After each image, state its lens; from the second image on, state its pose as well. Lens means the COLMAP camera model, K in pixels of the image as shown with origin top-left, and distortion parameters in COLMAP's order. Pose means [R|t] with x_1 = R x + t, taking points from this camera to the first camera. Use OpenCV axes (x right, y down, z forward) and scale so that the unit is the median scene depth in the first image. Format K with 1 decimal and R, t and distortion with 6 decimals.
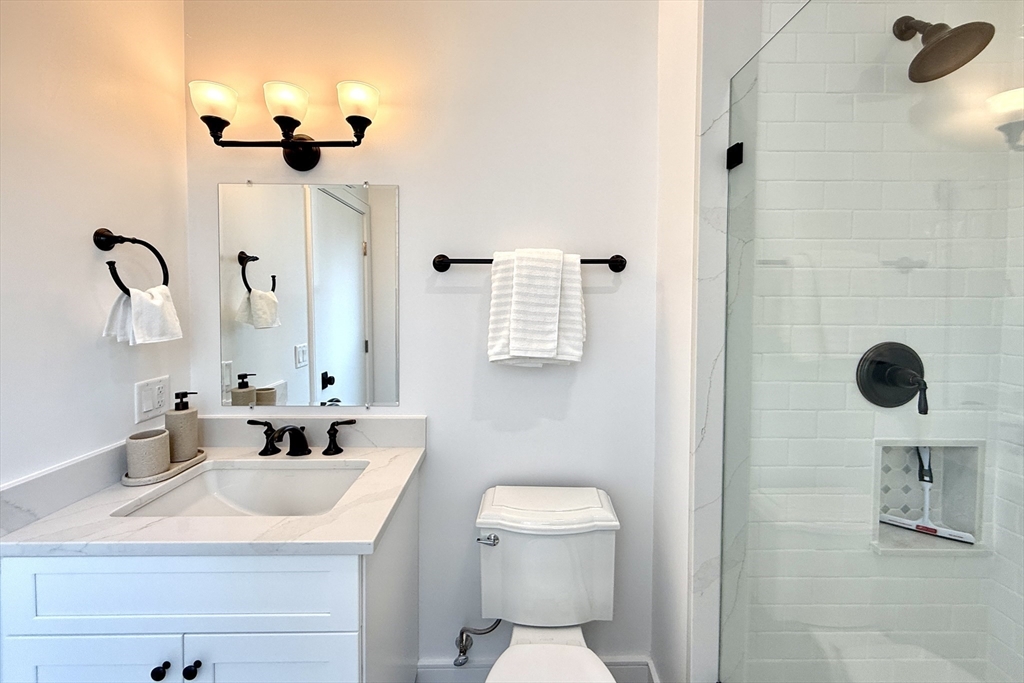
lens RADIAL K [[435.3, 0, 512.0], [0, 435.3, 341.5], [0, 0, 1]] dist [0.002968, 0.000546]
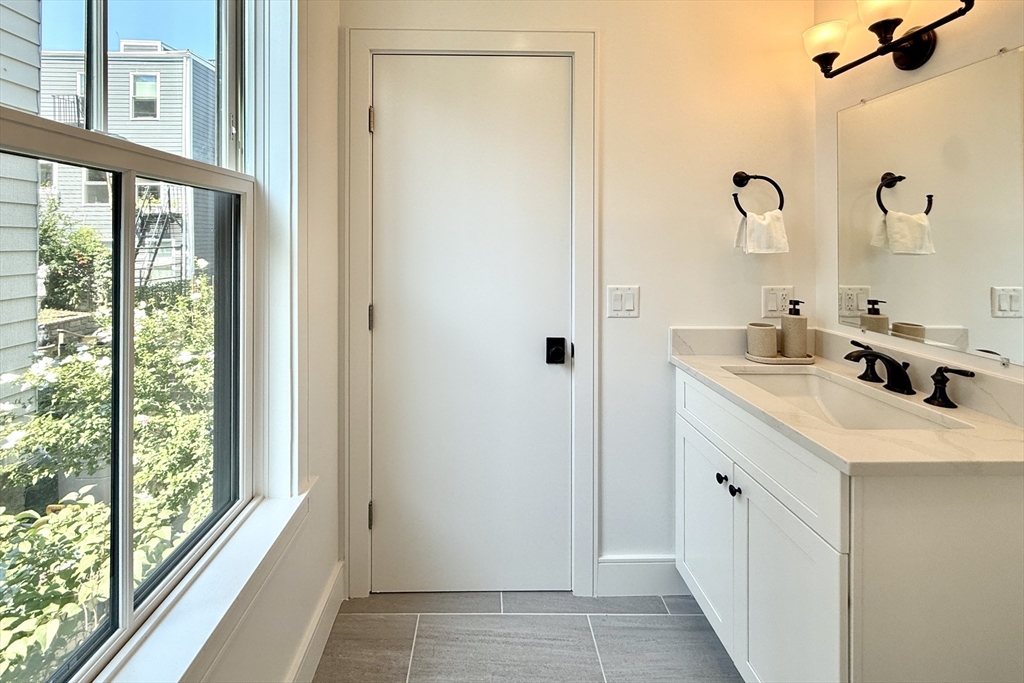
lens RADIAL K [[435.3, 0, 512.0], [0, 435.3, 341.5], [0, 0, 1]] dist [0.002968, 0.000546]
pose [[0.056568, 0.214921, -0.974992, 0.444819], [-0.103944, 0.972516, 0.208344, 0.057870], [0.992973, 0.089559, 0.077353, 0.120355]]
